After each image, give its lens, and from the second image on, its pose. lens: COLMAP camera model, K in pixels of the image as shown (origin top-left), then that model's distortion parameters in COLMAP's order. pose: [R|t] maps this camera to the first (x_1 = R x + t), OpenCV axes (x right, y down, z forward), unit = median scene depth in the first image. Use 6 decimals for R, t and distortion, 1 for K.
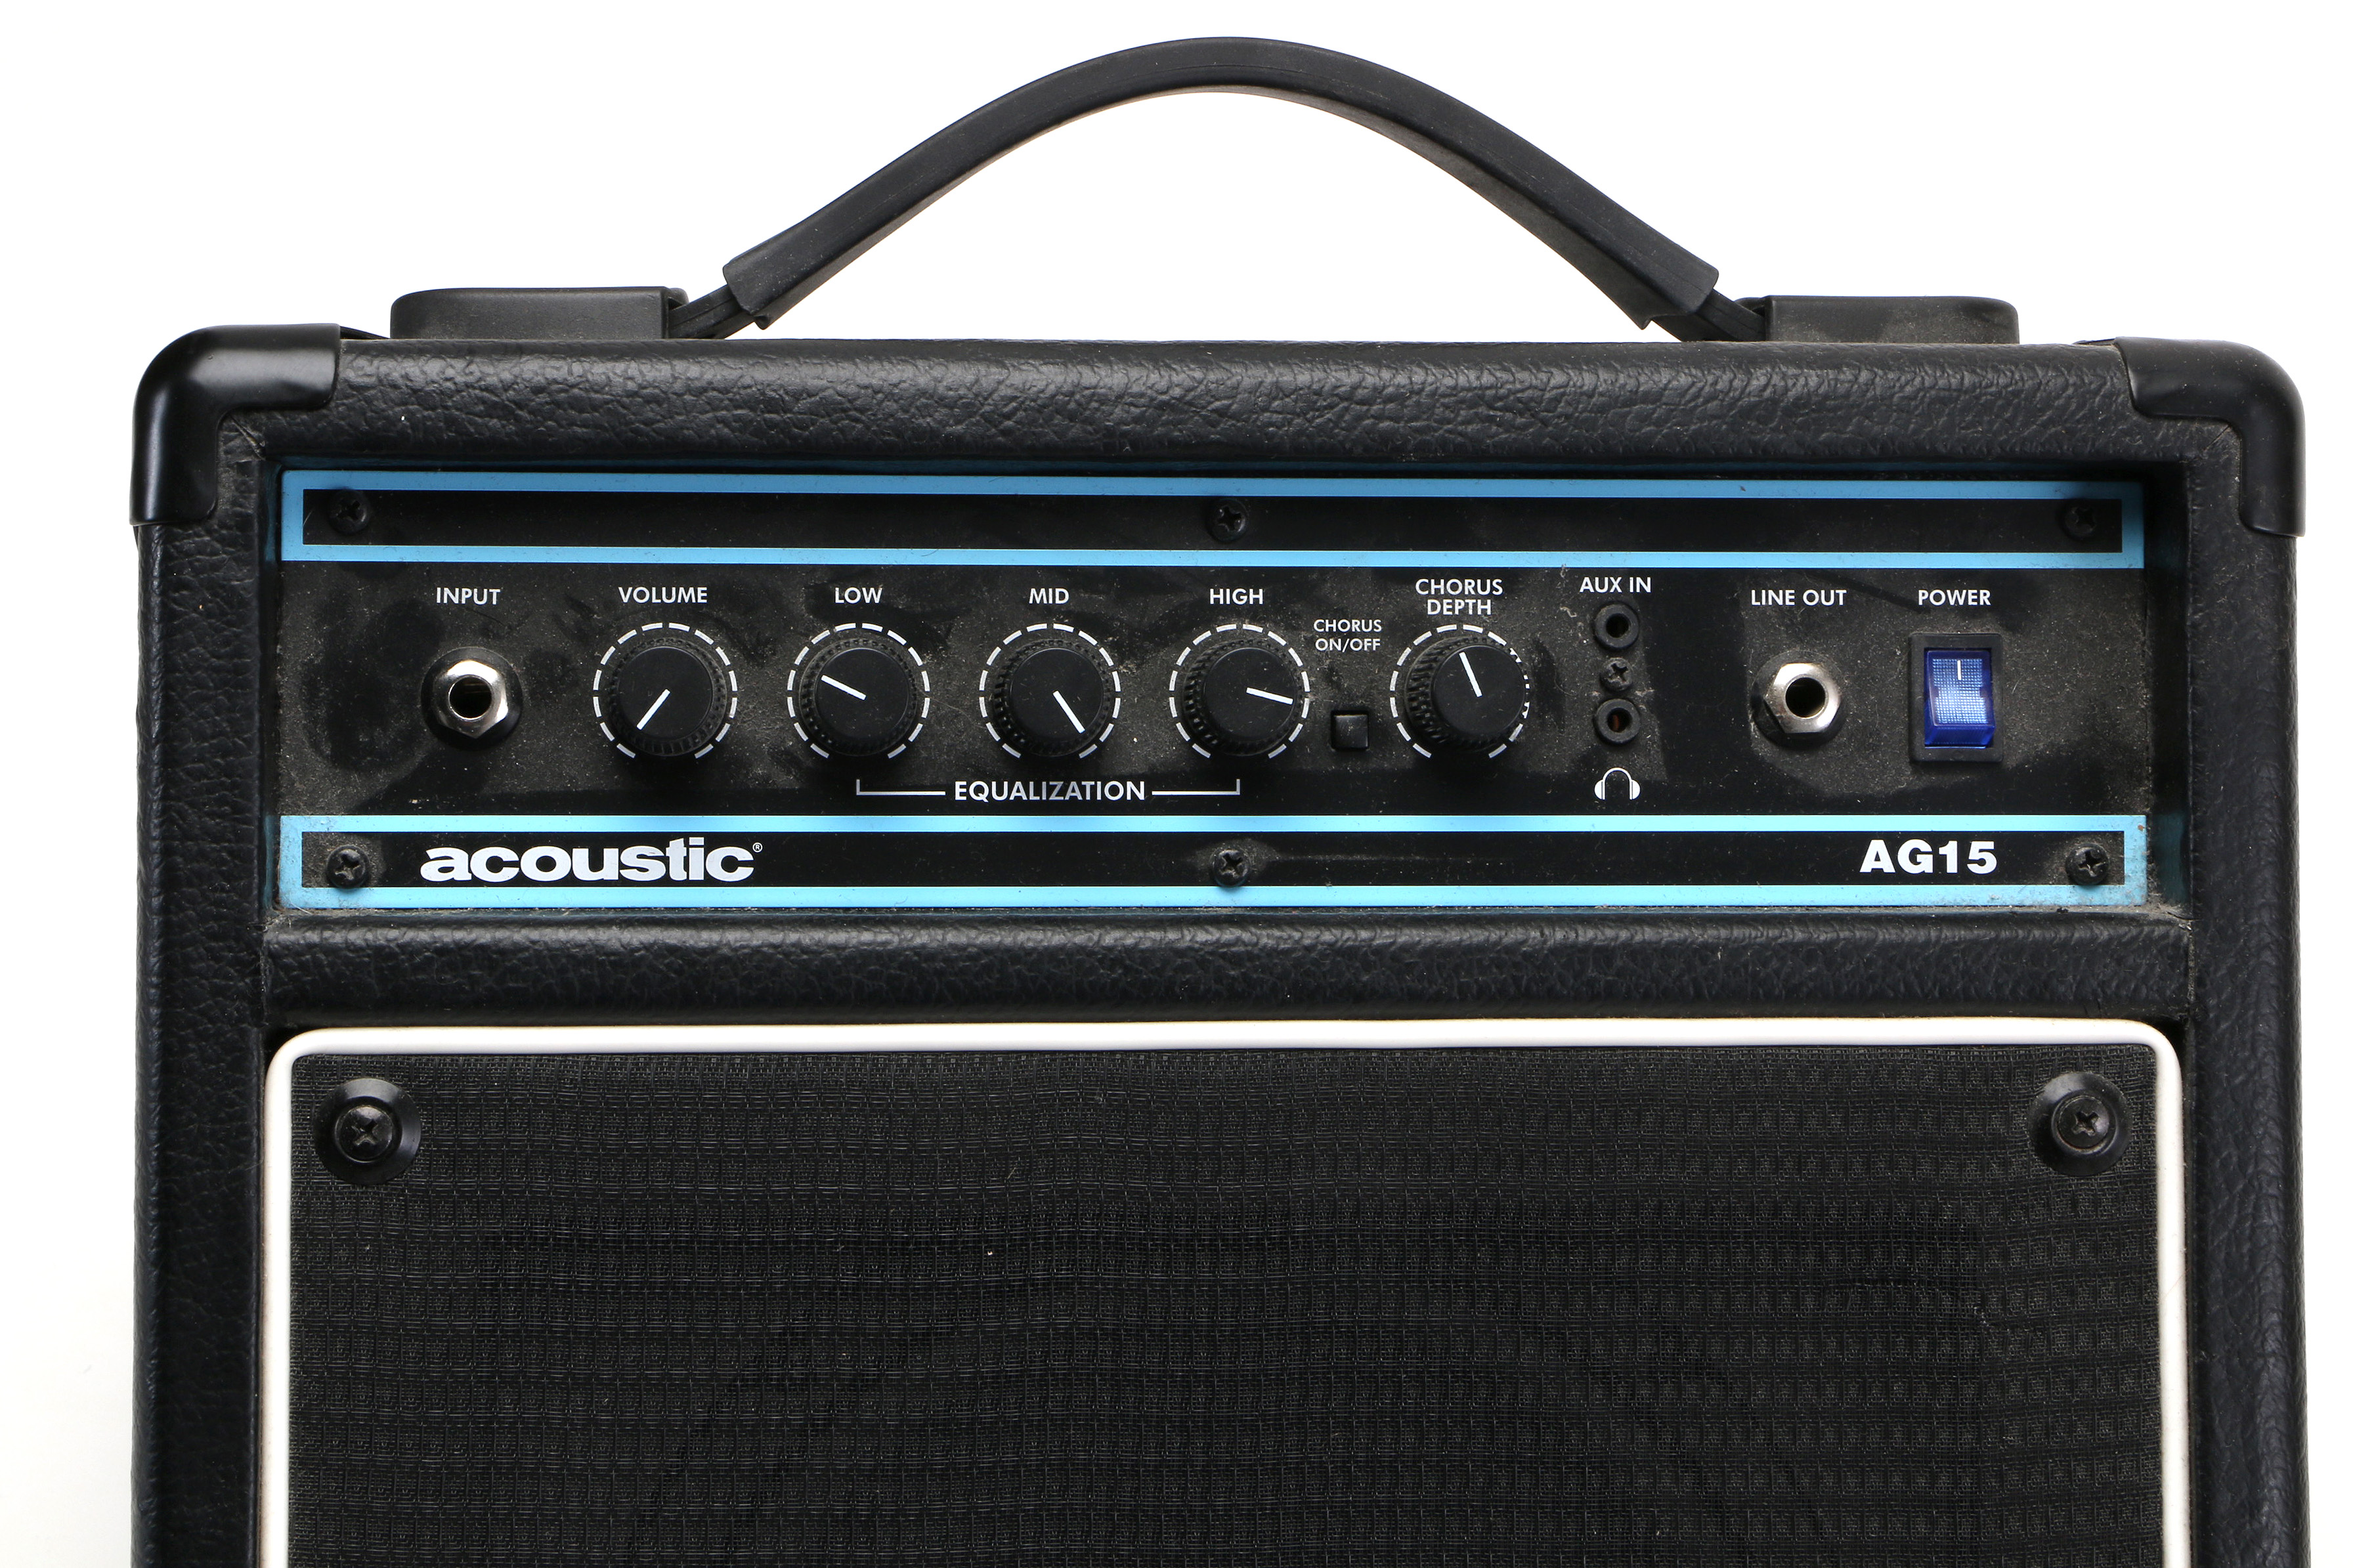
lens RADIAL K [[4843.1, 0, 1158.7], [0, 4843.1, 759.9], [0, 0, 1]] dist [0.139621, 0.000000]
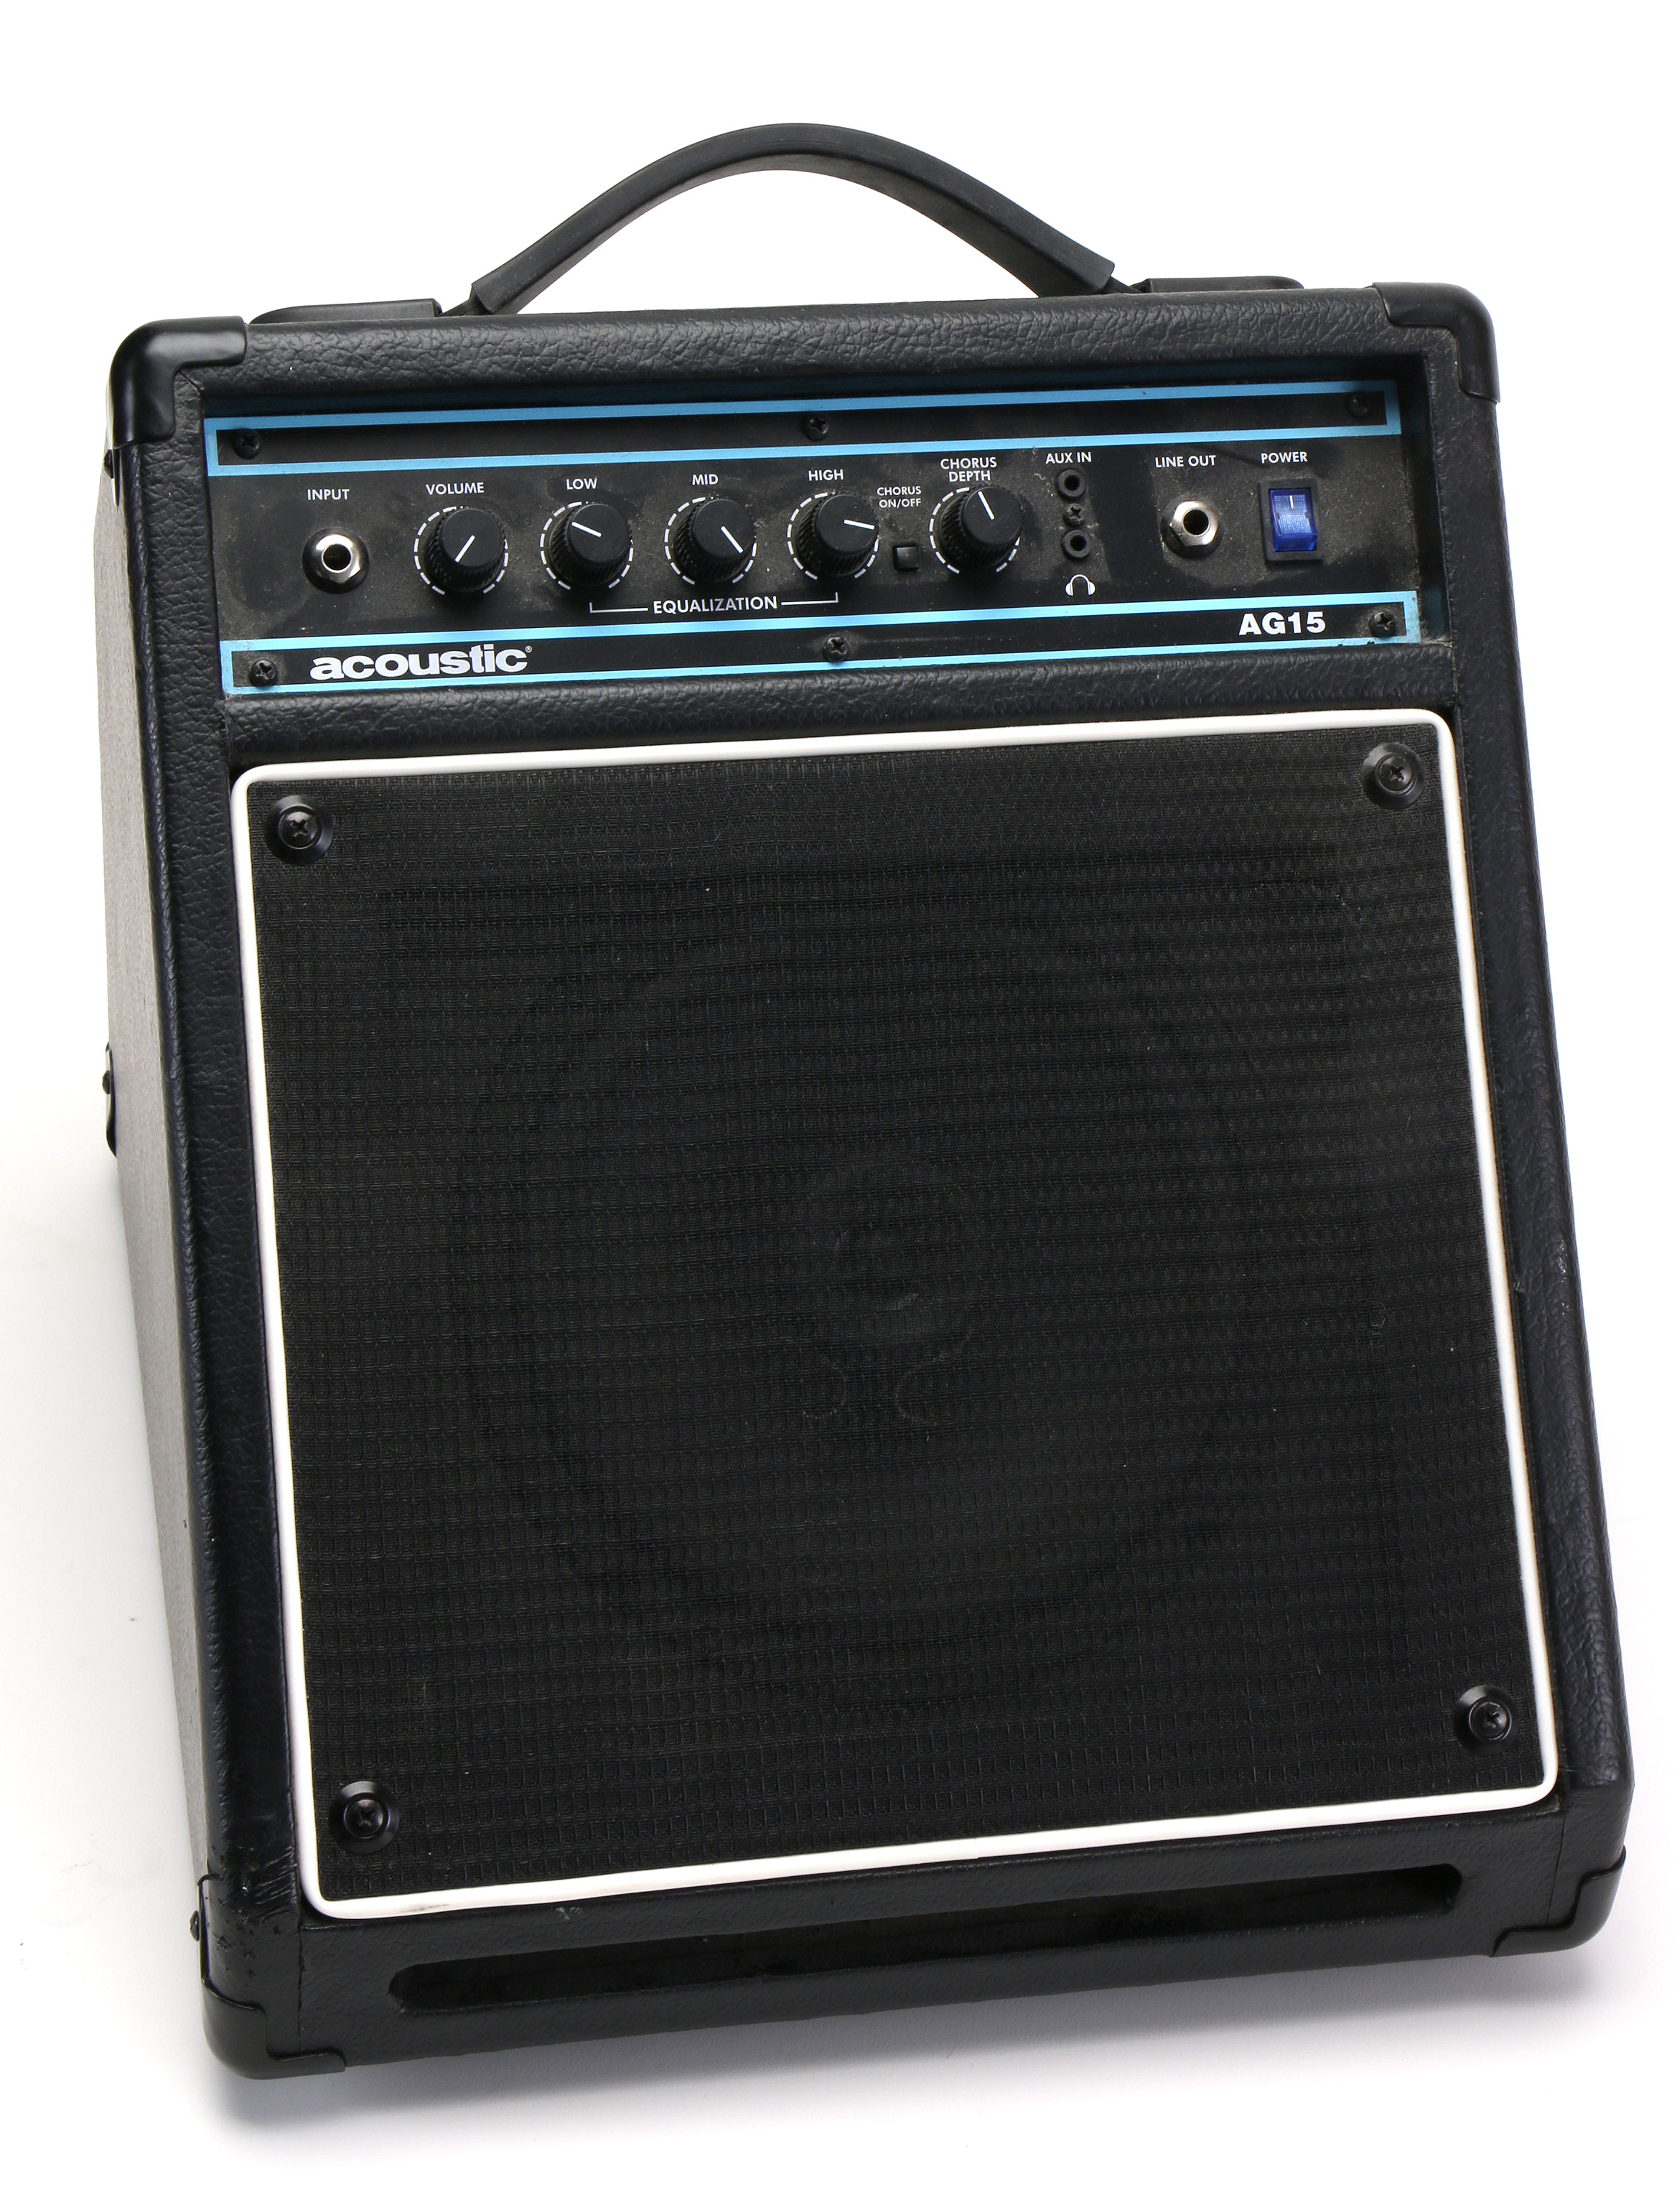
lens RADIAL K [[5068.1, 0, 856.9], [0, 5068.1, 963.5], [0, 0, 1]] dist [0.129384, 0.000000]
pose [[0.991022, -0.063845, 0.117474, -0.174016], [0.074896, 0.992920, -0.092198, 0.270376], [-0.110756, 0.100168, 0.988787, -0.574413]]
